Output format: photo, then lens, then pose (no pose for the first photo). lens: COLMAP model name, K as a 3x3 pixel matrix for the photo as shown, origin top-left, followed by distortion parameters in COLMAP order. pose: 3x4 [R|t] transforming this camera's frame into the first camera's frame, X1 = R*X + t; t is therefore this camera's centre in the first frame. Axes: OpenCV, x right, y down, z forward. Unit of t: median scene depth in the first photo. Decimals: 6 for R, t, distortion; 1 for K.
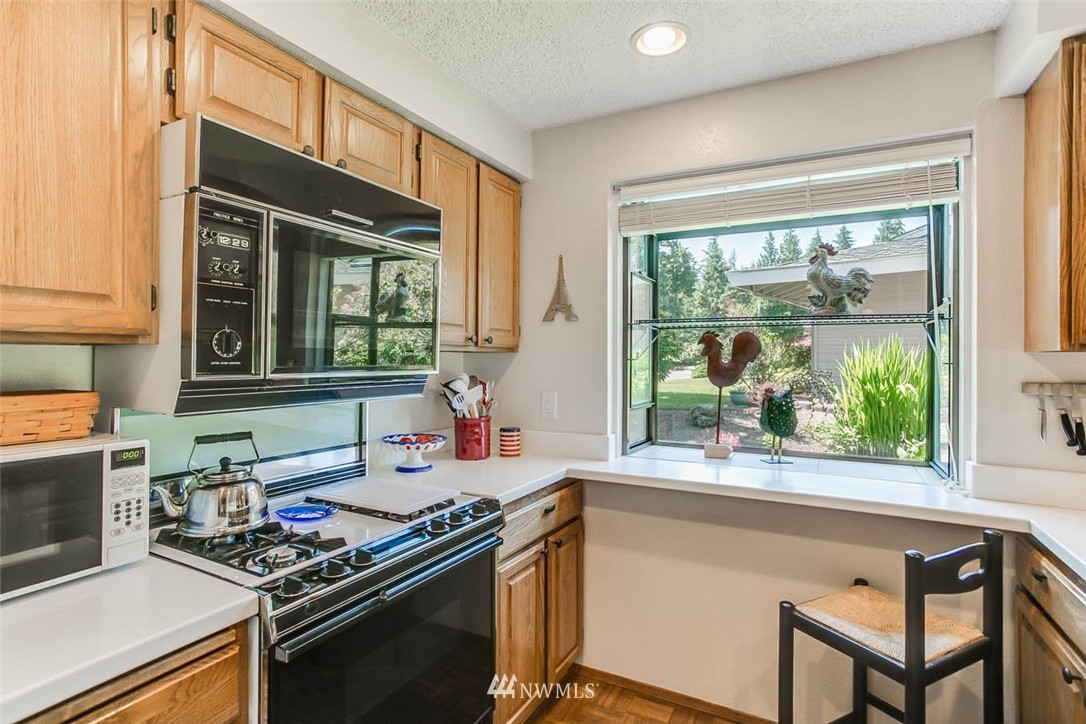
lens RADIAL K [[538.6, 0, 541.4], [0, 538.6, 356.8], [0, 0, 1]] dist [-0.049164, 0.033583]
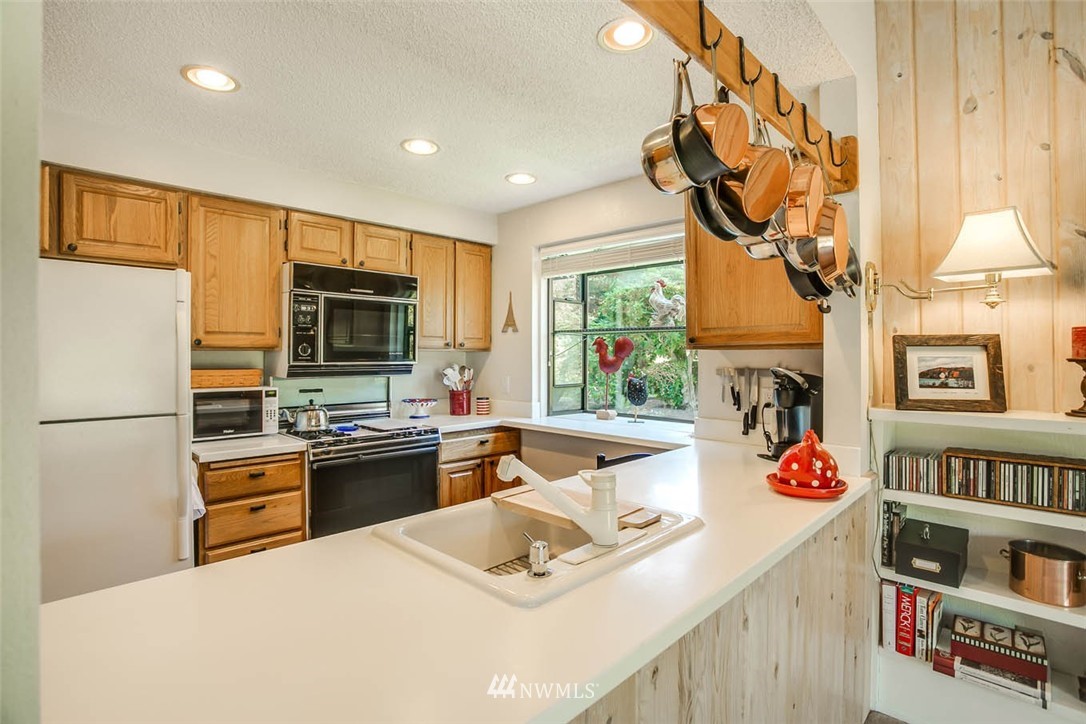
lens RADIAL K [[521.5, 0, 523.4], [0, 521.5, 353.6], [0, 0, 1]] dist [-0.055380, 0.000198]
pose [[0.954825, -0.006407, -0.297101, 0.815689], [0.006377, 0.999979, -0.001068, 0.000682], [0.297101, -0.000875, 0.954846, -0.740163]]
